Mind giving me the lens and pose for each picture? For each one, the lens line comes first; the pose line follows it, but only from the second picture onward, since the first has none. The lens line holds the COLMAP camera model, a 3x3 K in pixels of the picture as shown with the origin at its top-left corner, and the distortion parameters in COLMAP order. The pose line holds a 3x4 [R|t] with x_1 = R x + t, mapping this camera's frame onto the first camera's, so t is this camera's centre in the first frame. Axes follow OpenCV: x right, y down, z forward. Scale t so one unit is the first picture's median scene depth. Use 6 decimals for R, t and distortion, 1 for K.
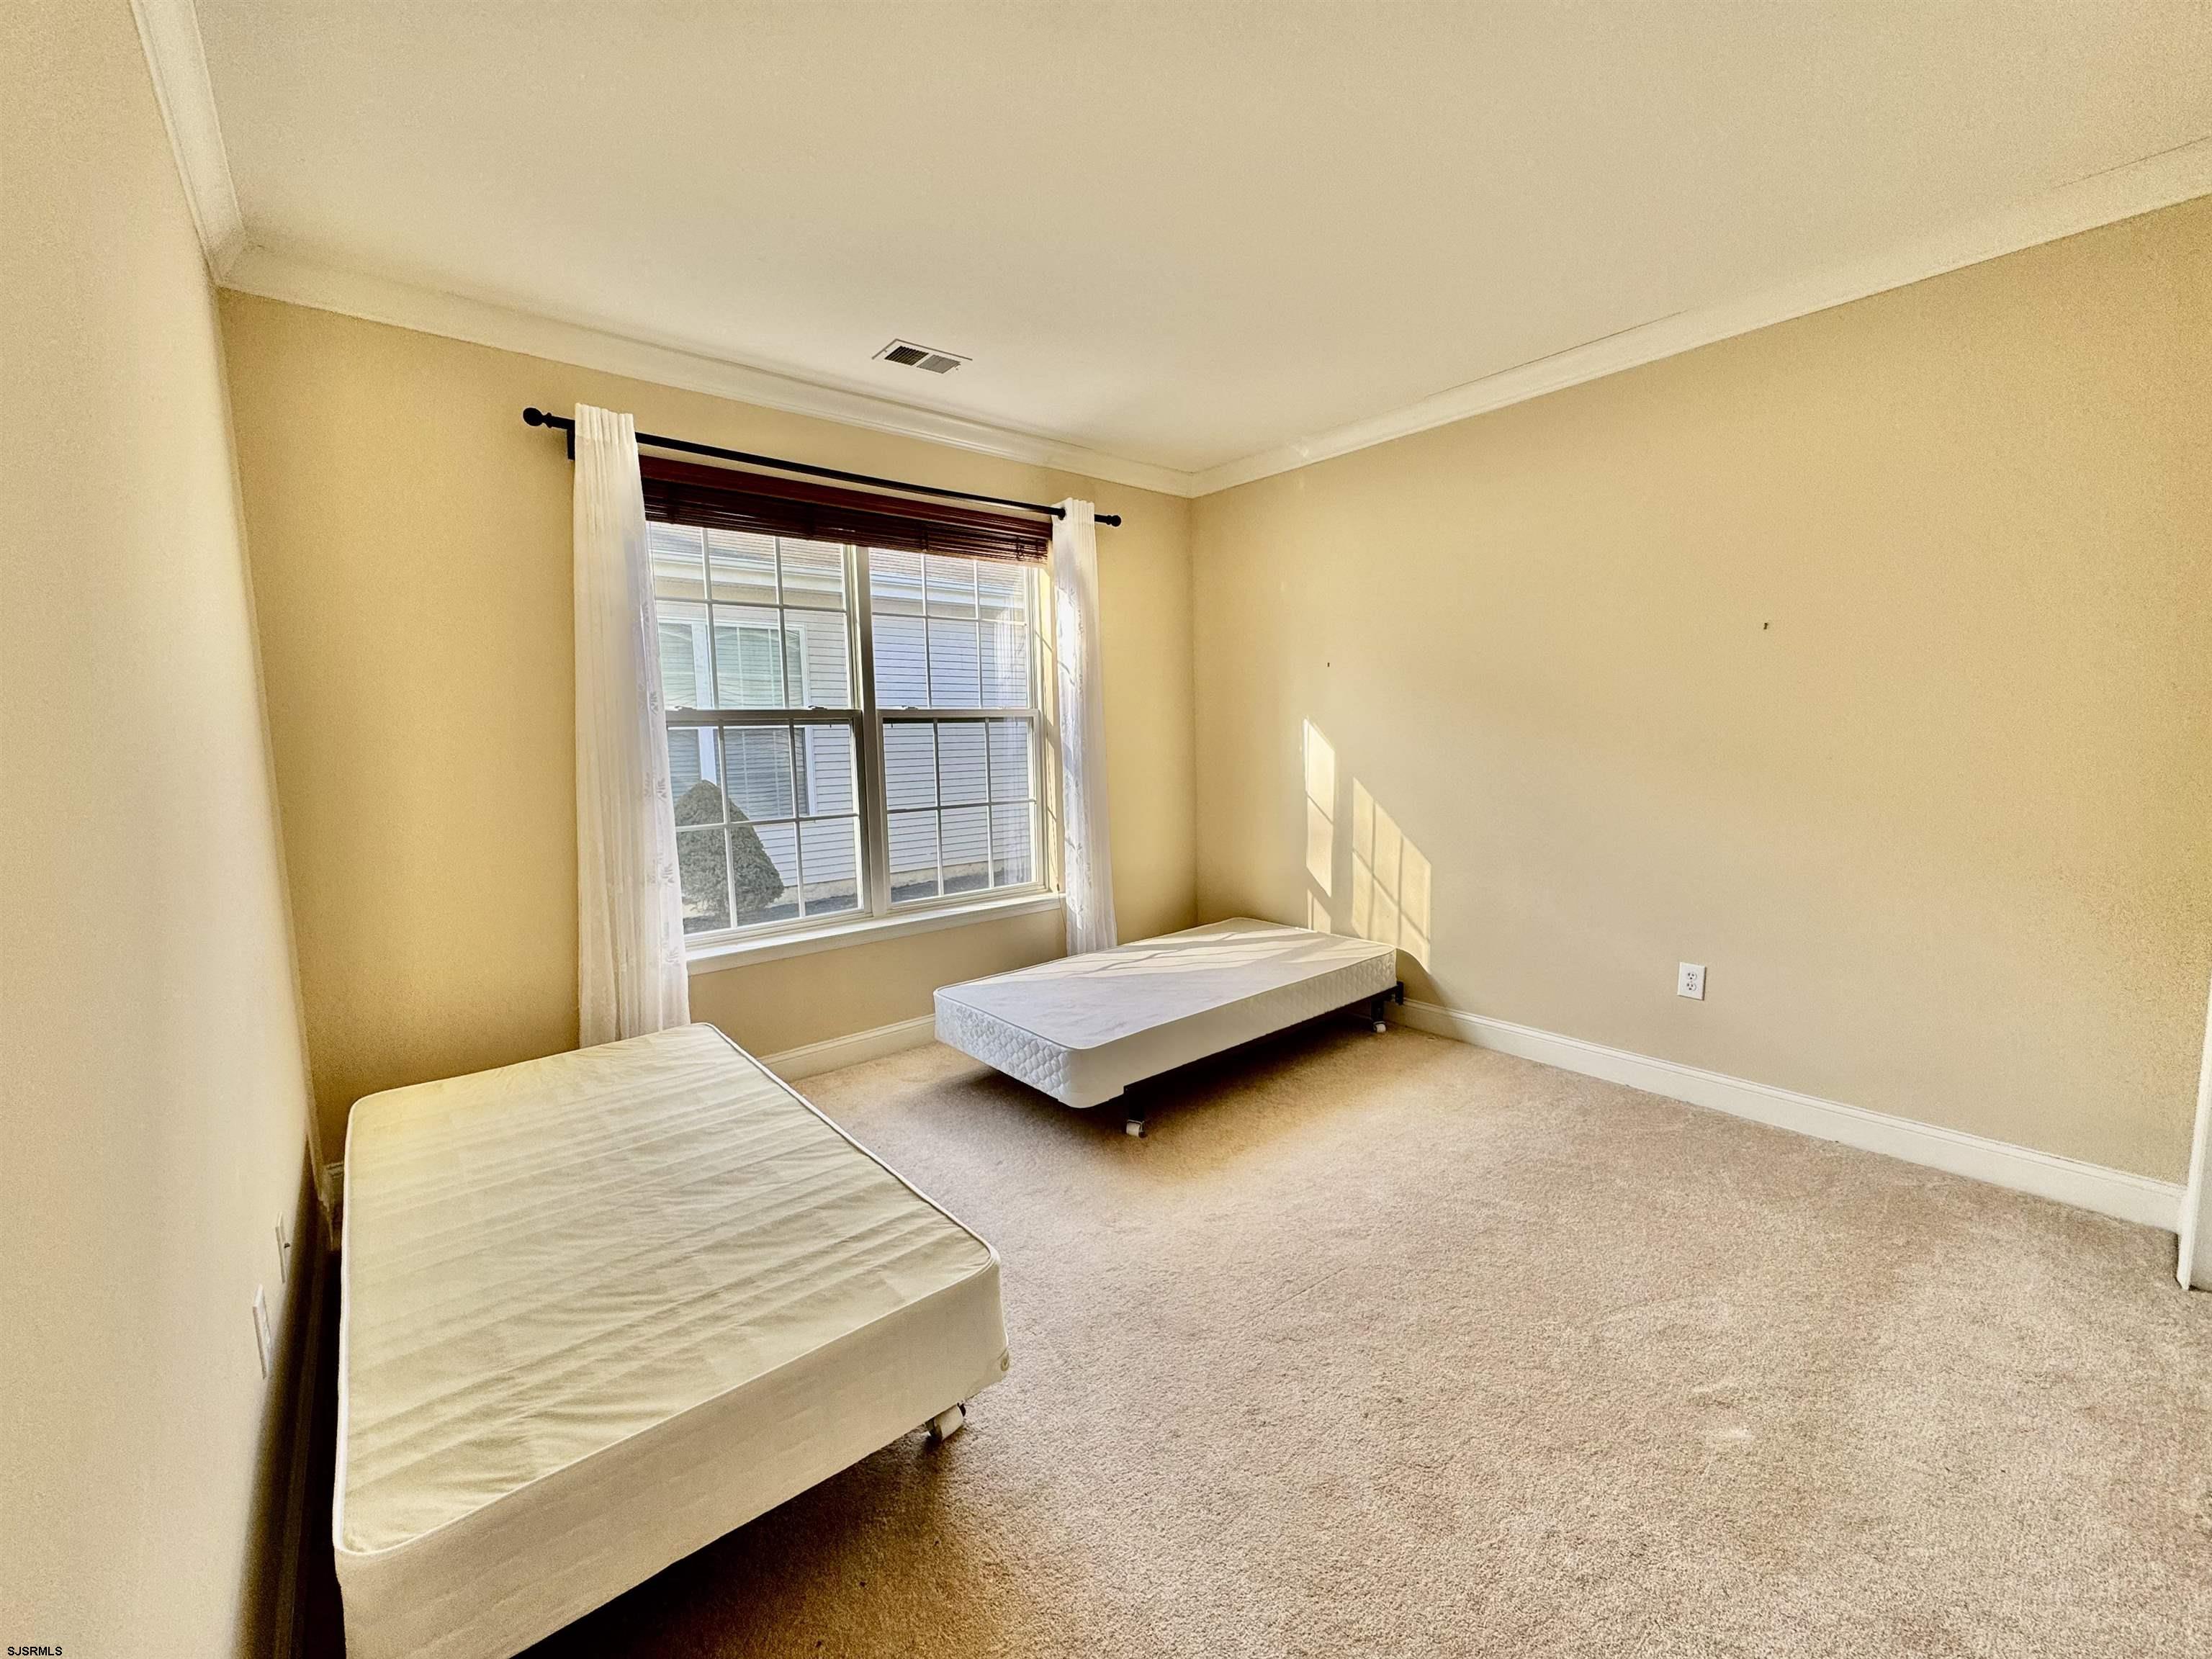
lens RADIAL K [[879.2, 0, 1106.0], [0, 879.2, 824.3], [0, 0, 1]] dist [-0.003054, 0.000173]
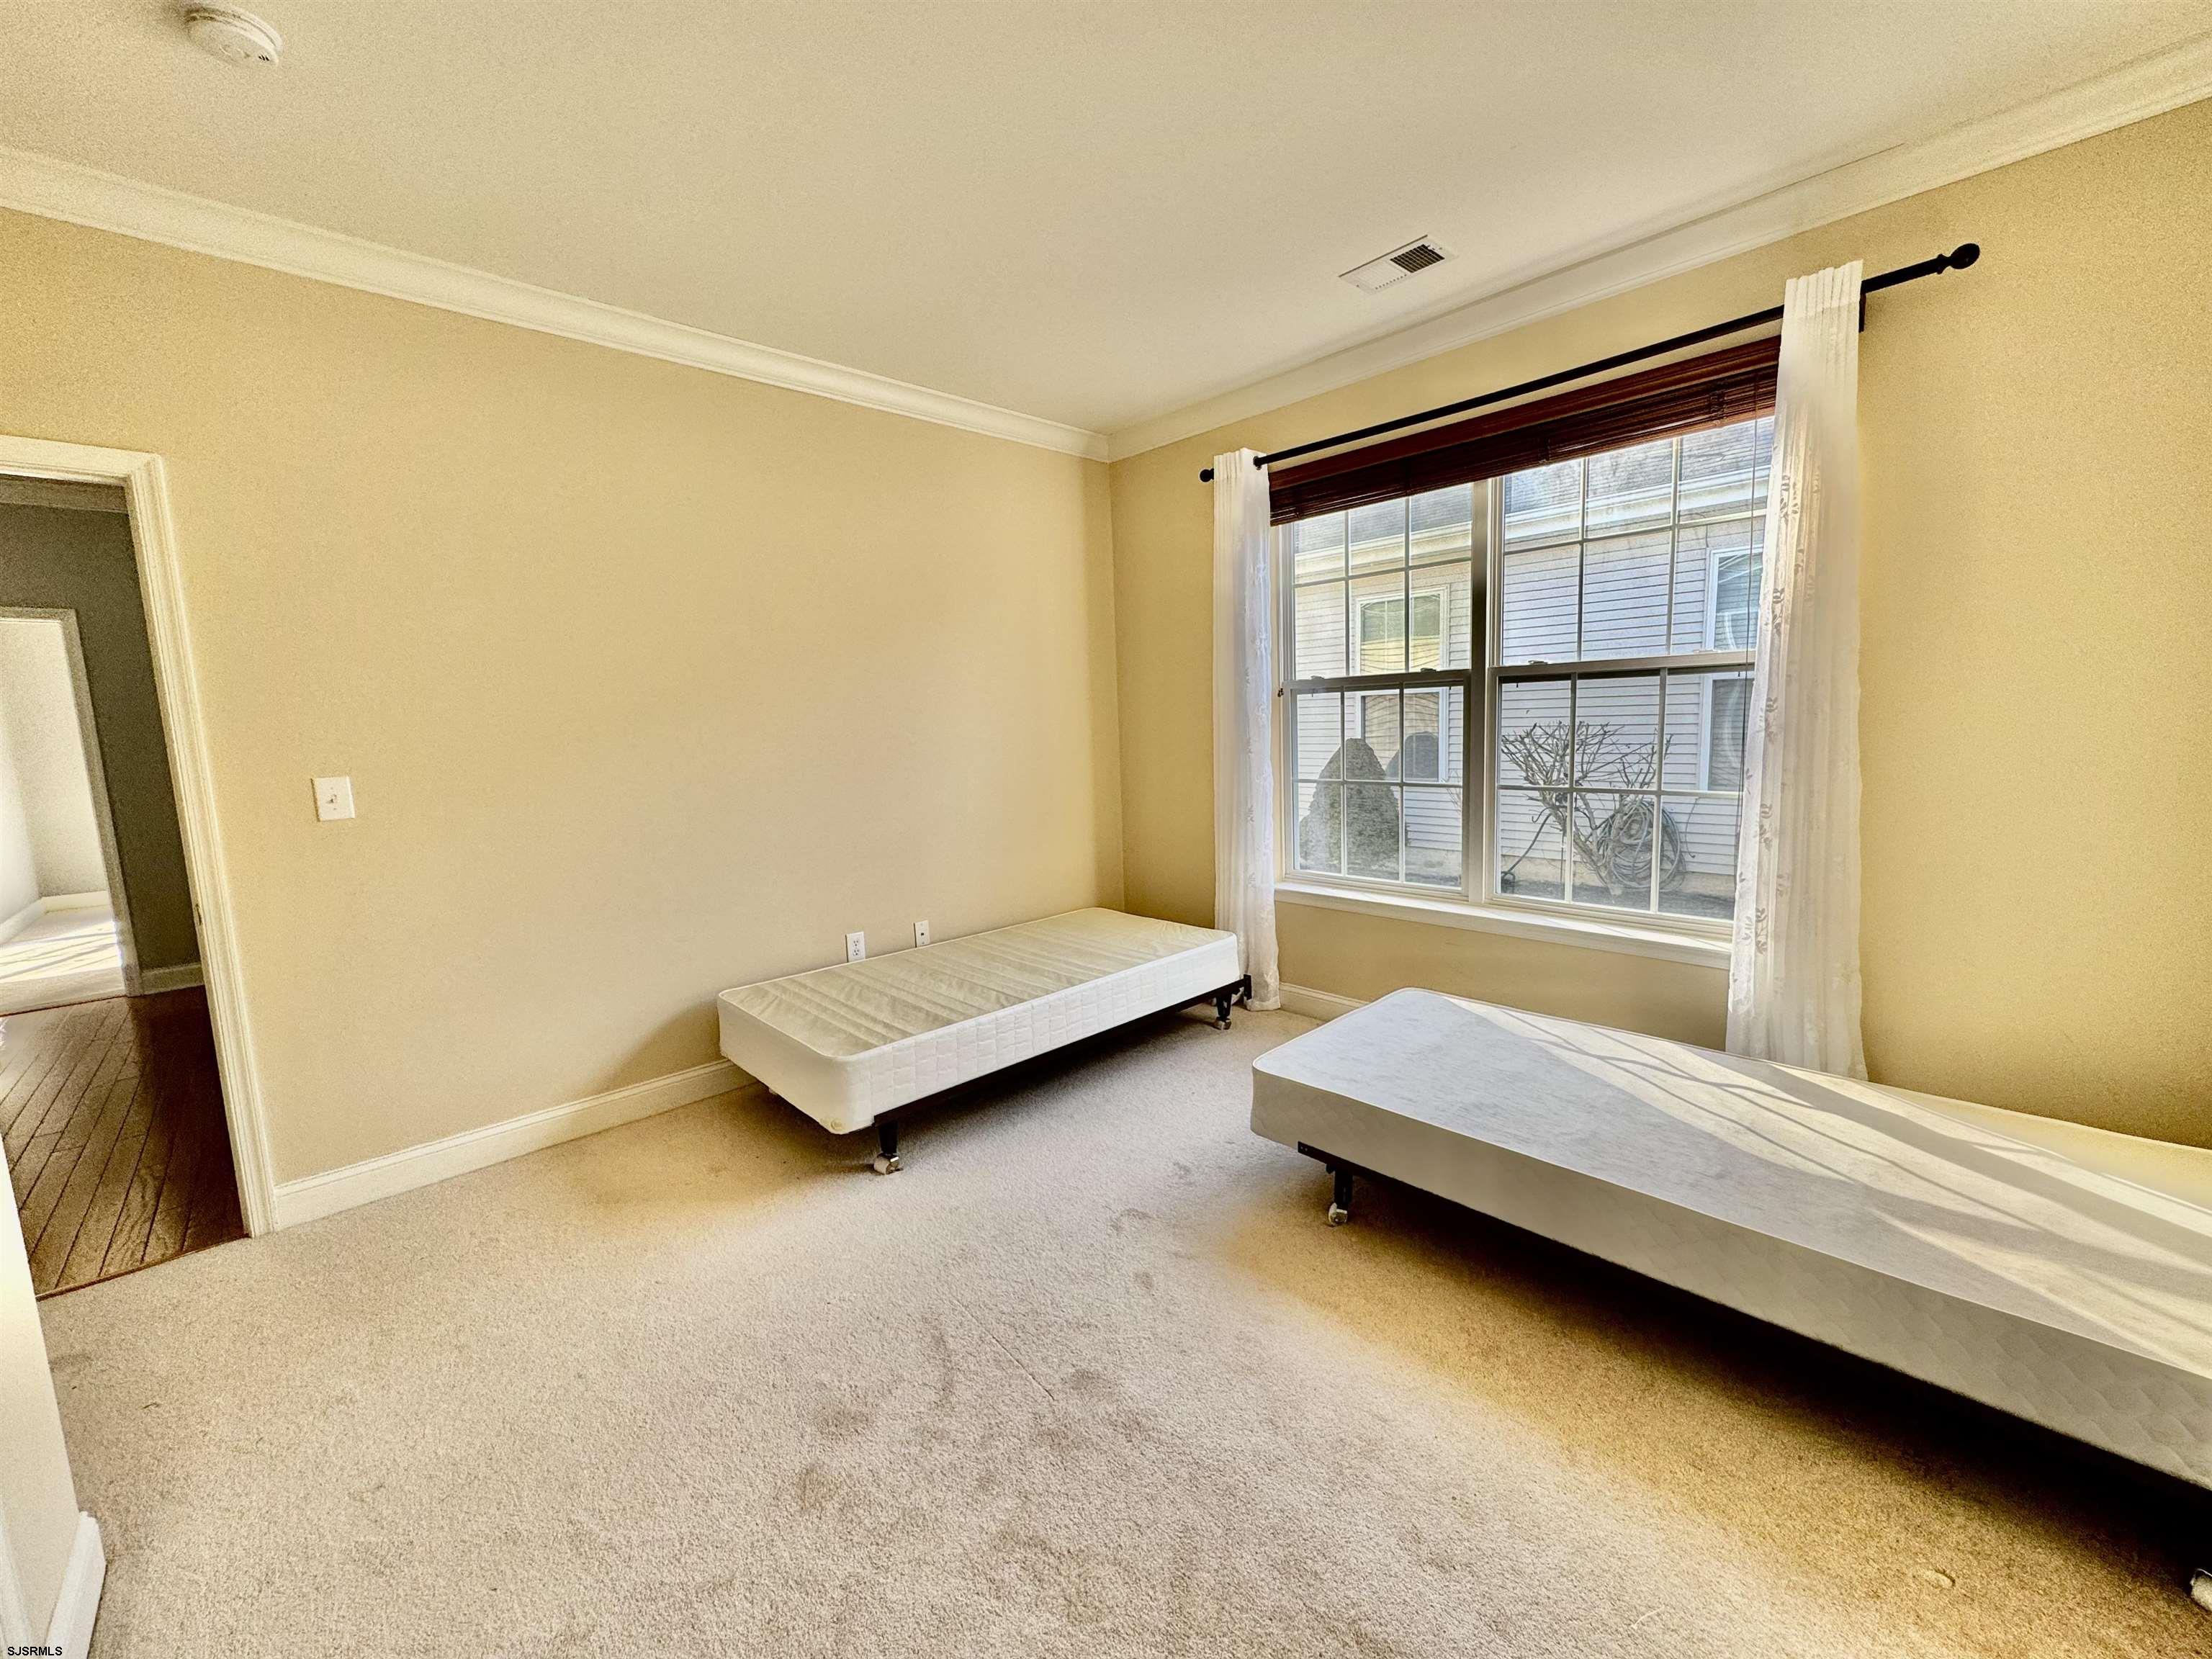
lens RADIAL K [[879.2, 0, 1106.0], [0, 879.2, 824.3], [0, 0, 1]] dist [-0.003054, 0.000173]
pose [[0.056482, 0.146785, -0.987555, 0.634864], [-0.066778, 0.987474, 0.142954, -0.081698], [0.996168, 0.057873, 0.065576, 0.613024]]
